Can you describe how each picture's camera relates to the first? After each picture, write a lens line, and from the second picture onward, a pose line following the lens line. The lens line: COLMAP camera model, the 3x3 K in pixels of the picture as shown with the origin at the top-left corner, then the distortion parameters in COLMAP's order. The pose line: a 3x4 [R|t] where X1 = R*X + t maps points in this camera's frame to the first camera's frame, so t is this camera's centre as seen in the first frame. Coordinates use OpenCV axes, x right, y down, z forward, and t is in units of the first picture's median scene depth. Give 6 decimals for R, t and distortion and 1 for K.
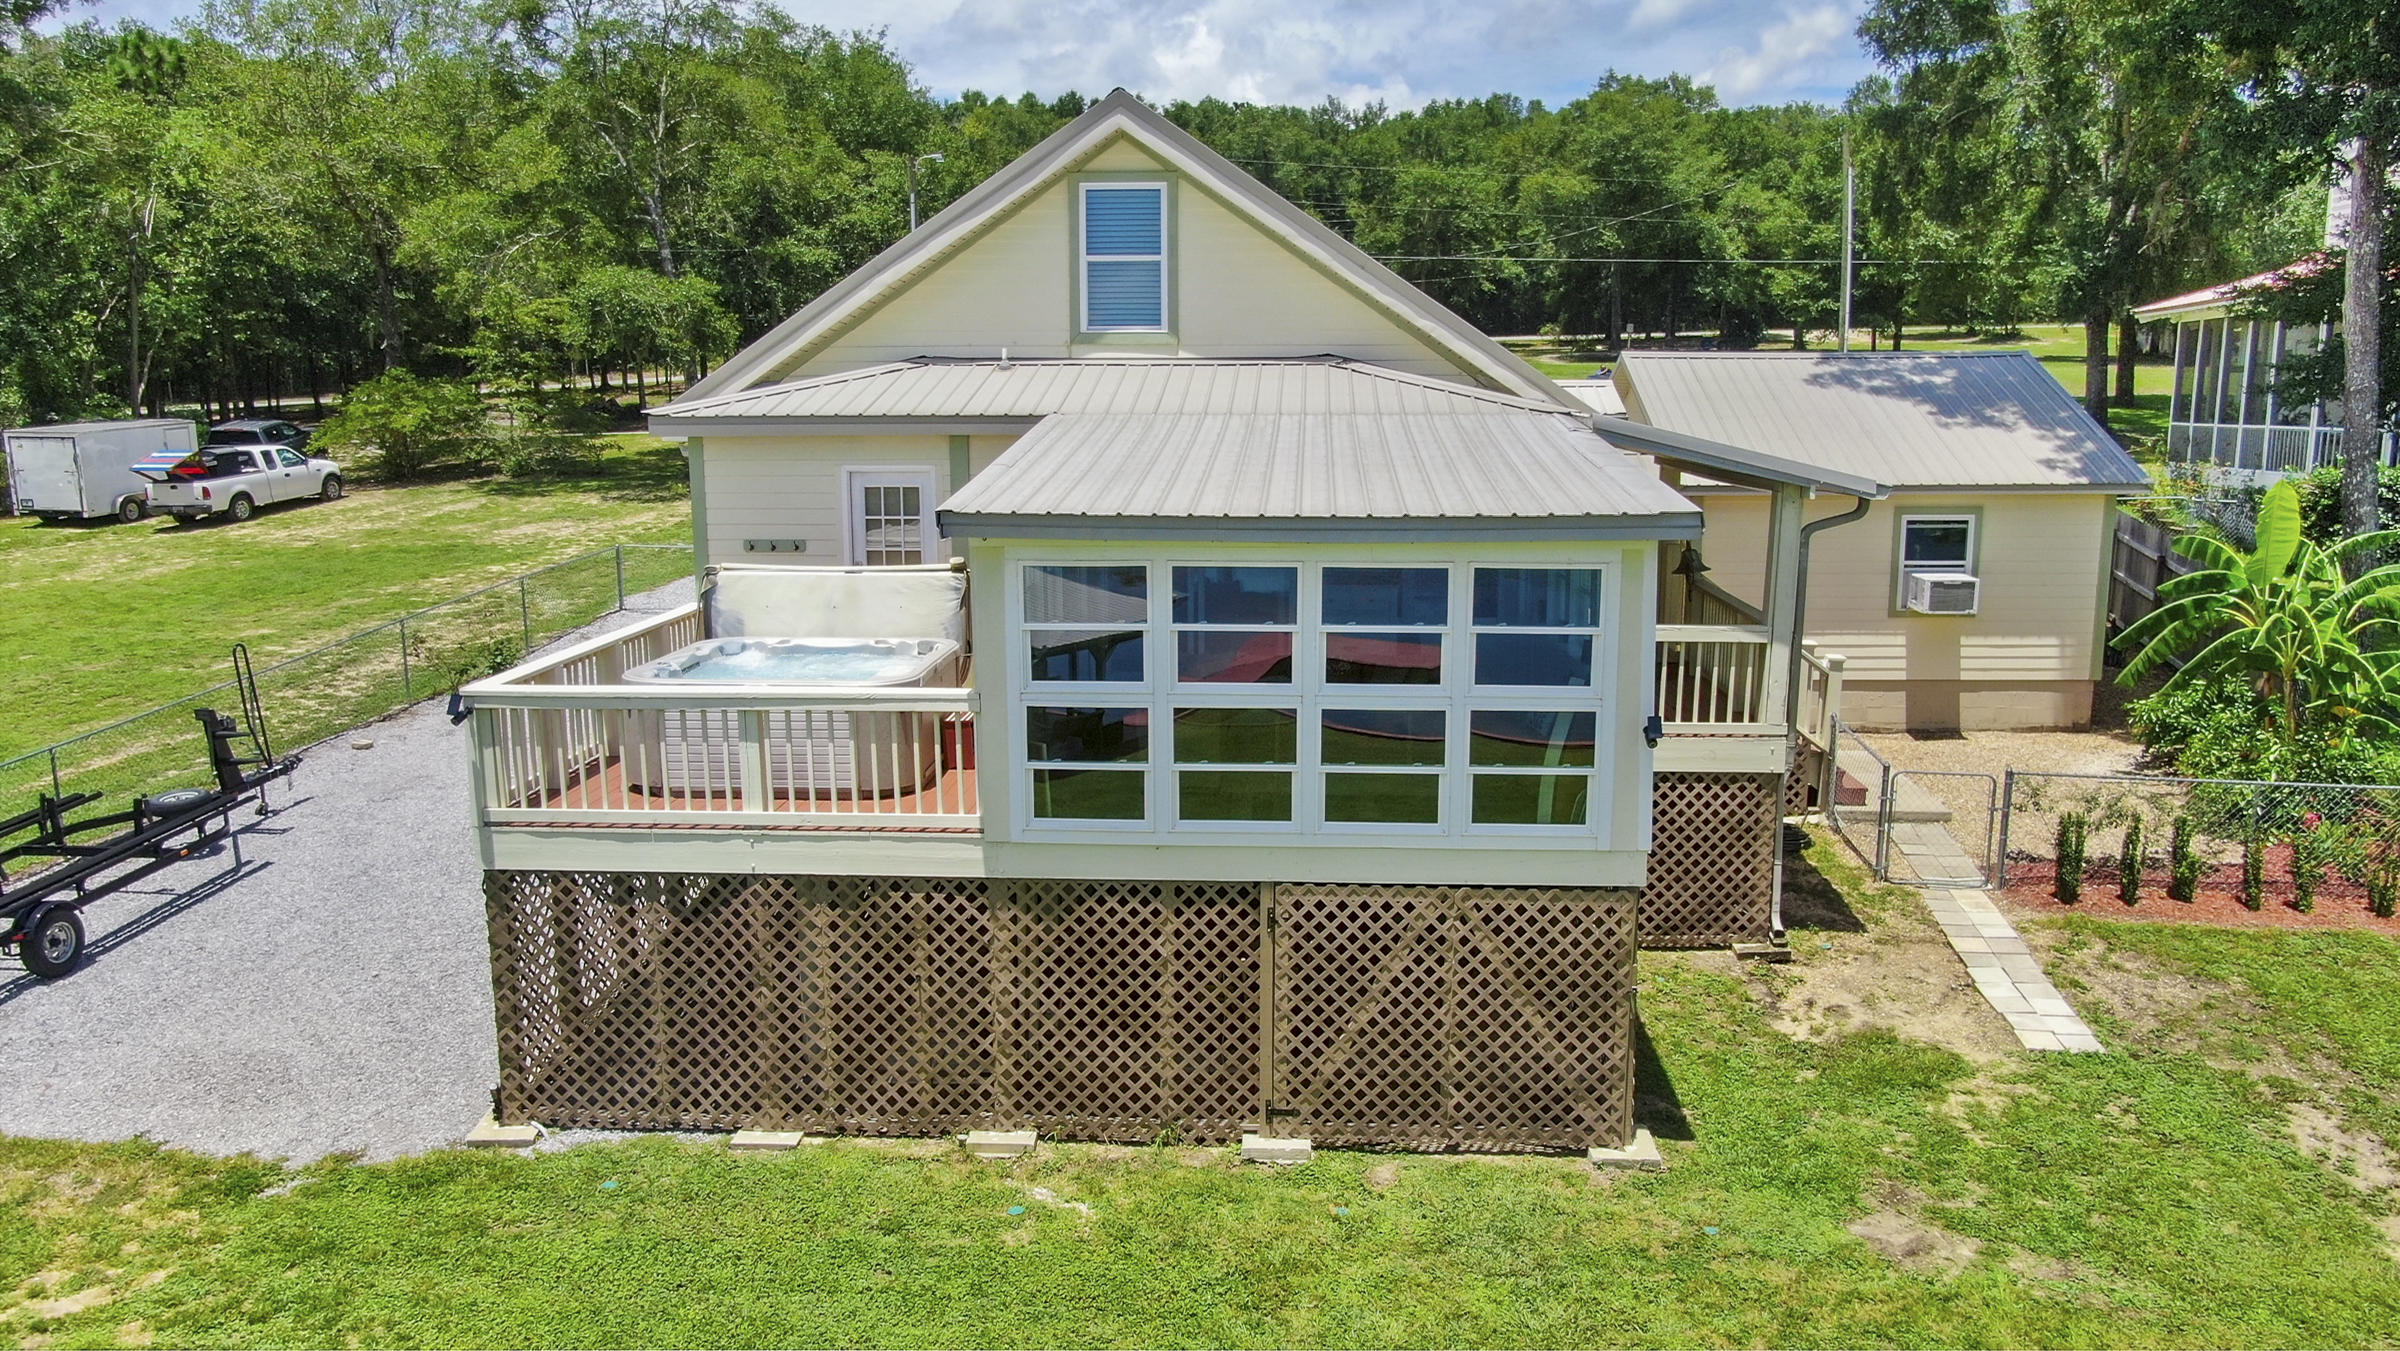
lens RADIAL K [[1721.0, 0, 1192.9], [0, 1721.0, 680.3], [0, 0, 1]] dist [-0.023854, 0.006415]
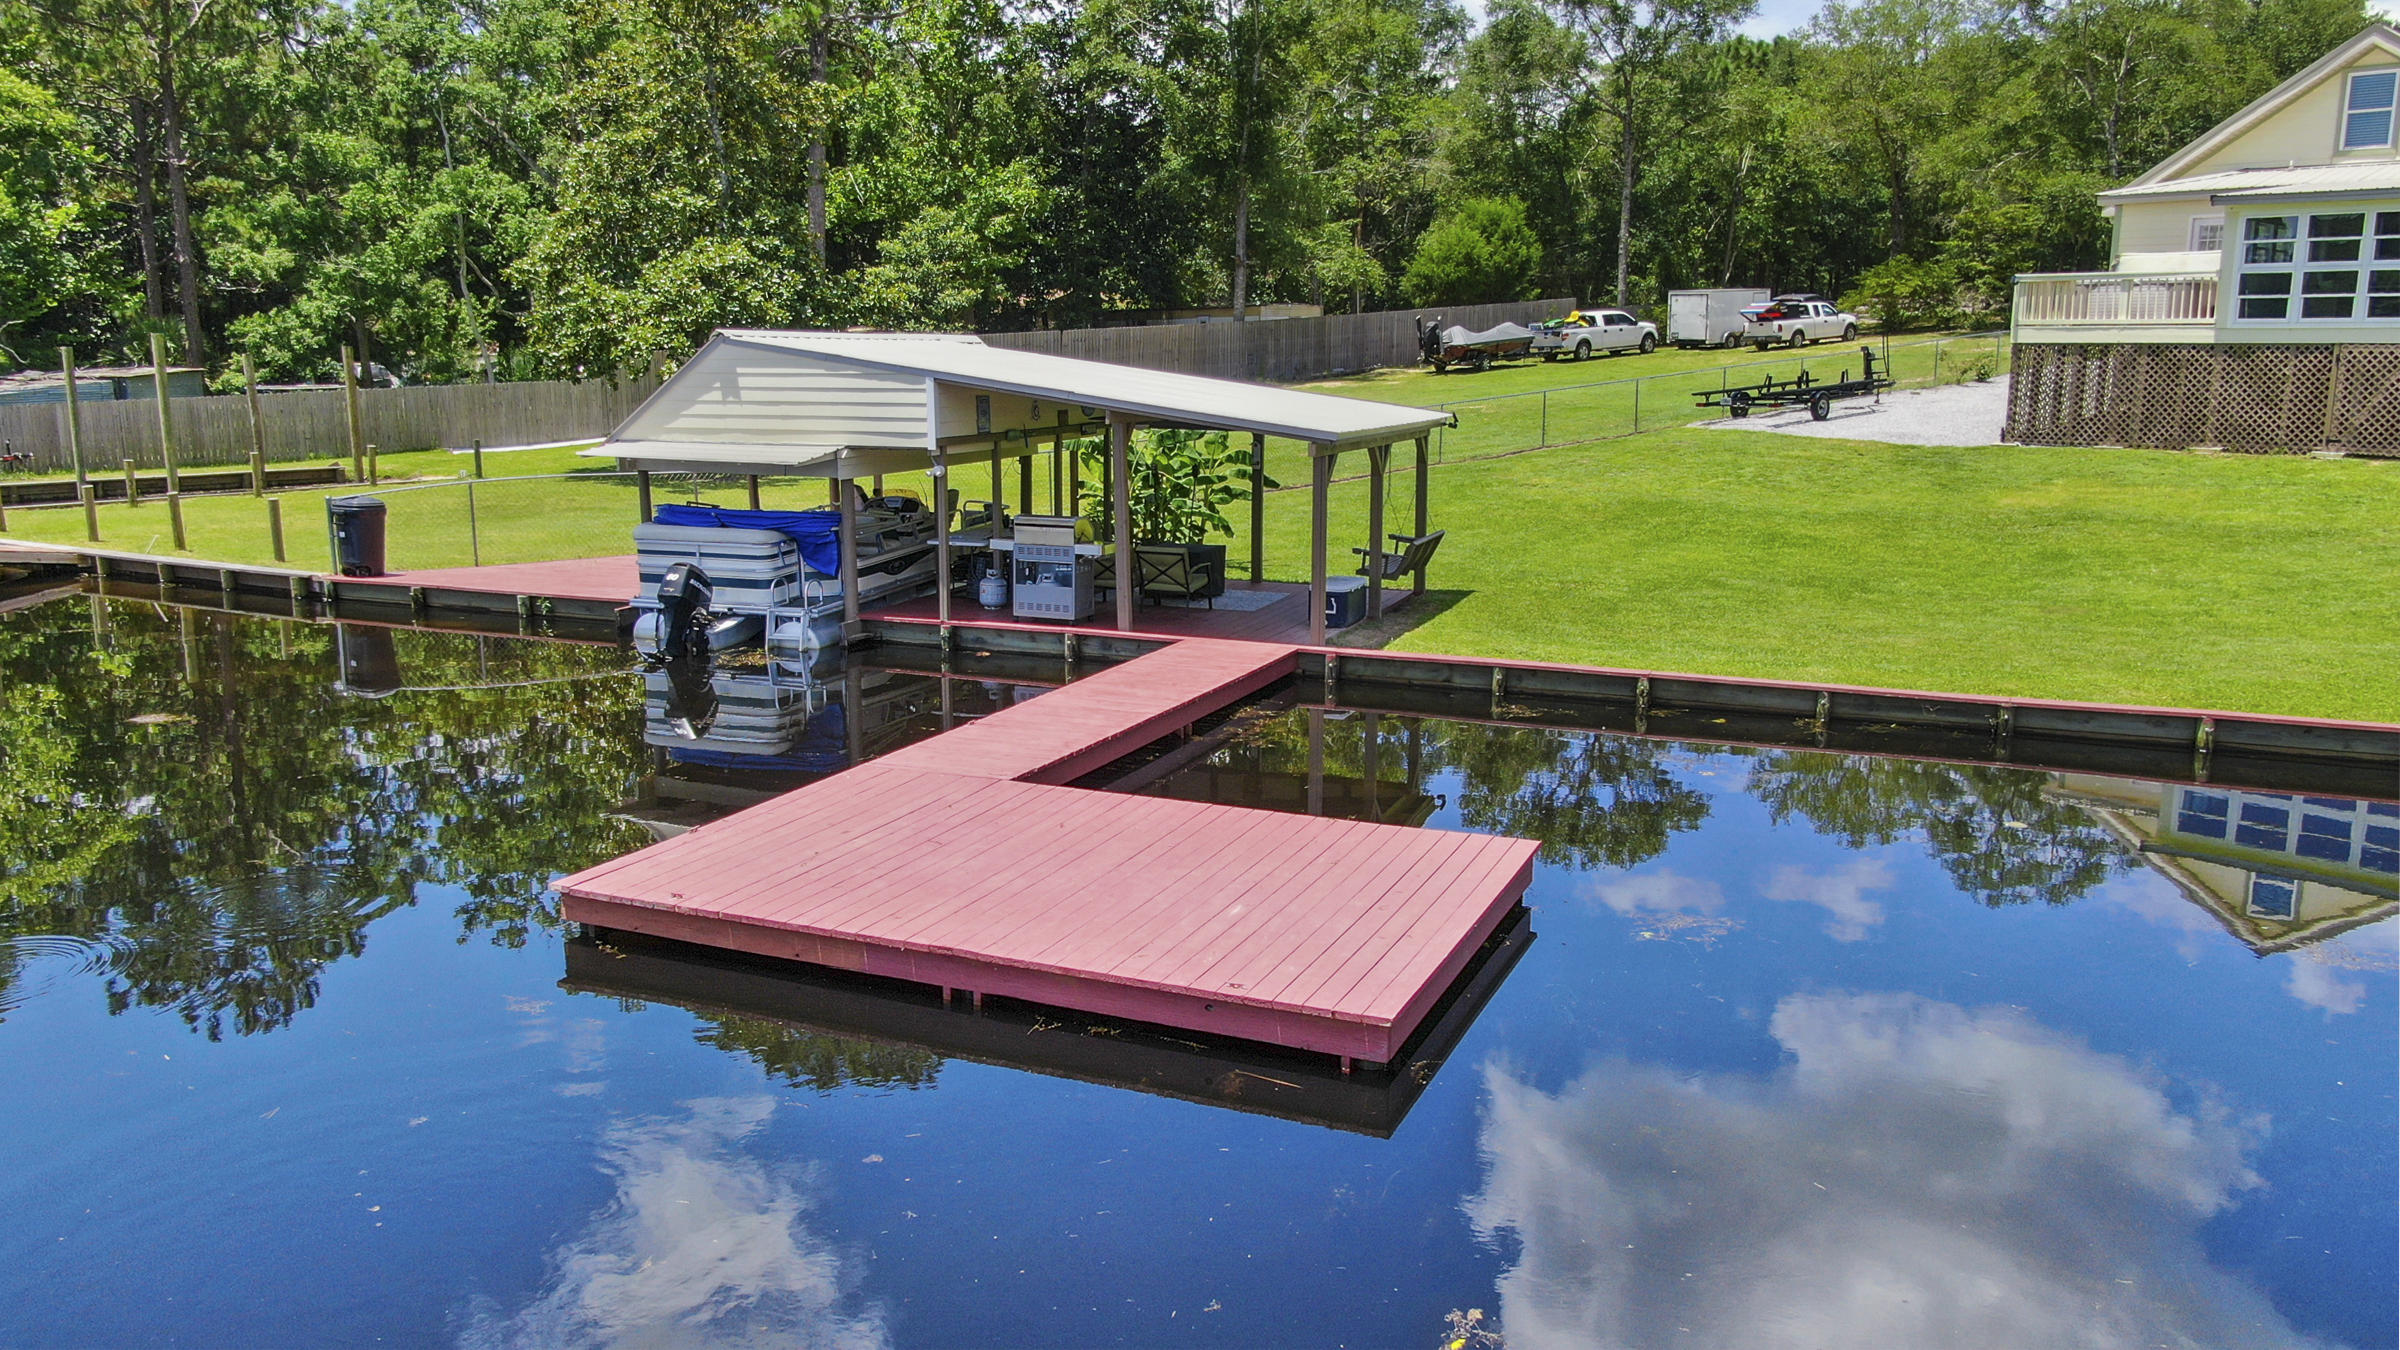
lens RADIAL K [[1715.6, 0, 1202.3], [0, 1715.6, 686.3], [0, 0, 1]] dist [-0.018247, 0.004231]
pose [[0.722055, 0.136430, -0.678251, 0.162674], [-0.121007, 0.990156, 0.070347, 0.173163], [0.681171, 0.031279, 0.731456, -0.524627]]
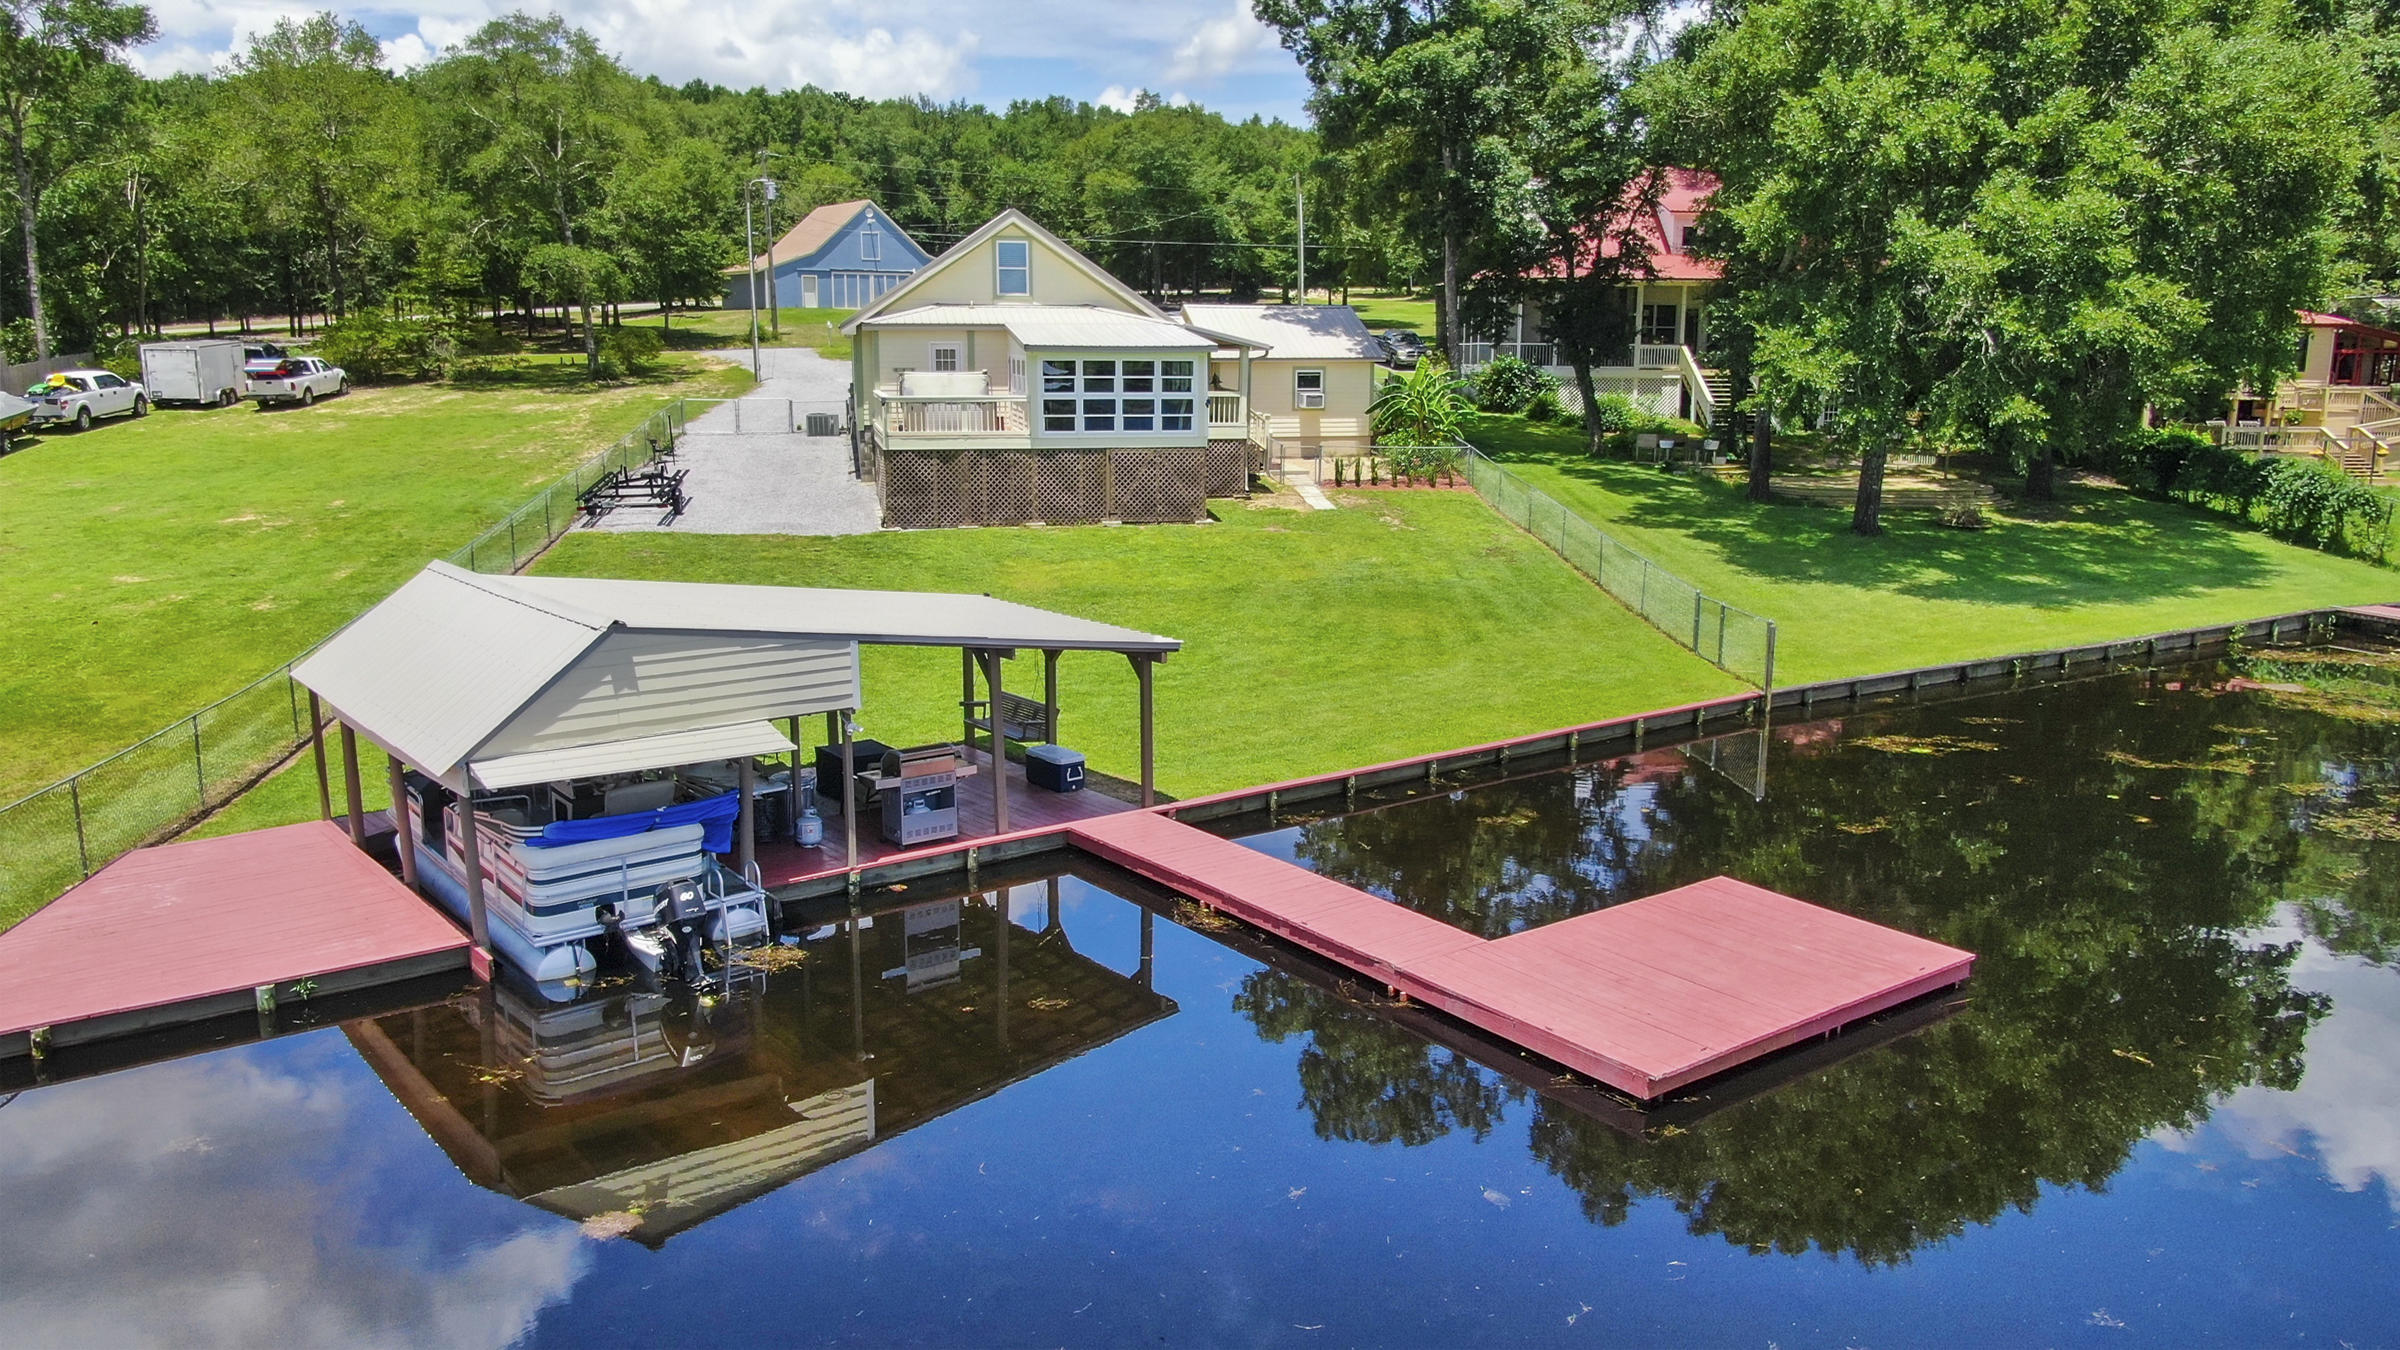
lens RADIAL K [[1727.2, 0, 1205.3], [0, 1727.2, 657.7], [0, 0, 1]] dist [-0.020393, 0.003324]
pose [[0.962305, -0.043490, 0.268472, -0.207684], [0.039674, 0.999020, 0.019629, 0.135650], [-0.269062, -0.008238, 0.963088, -0.707801]]
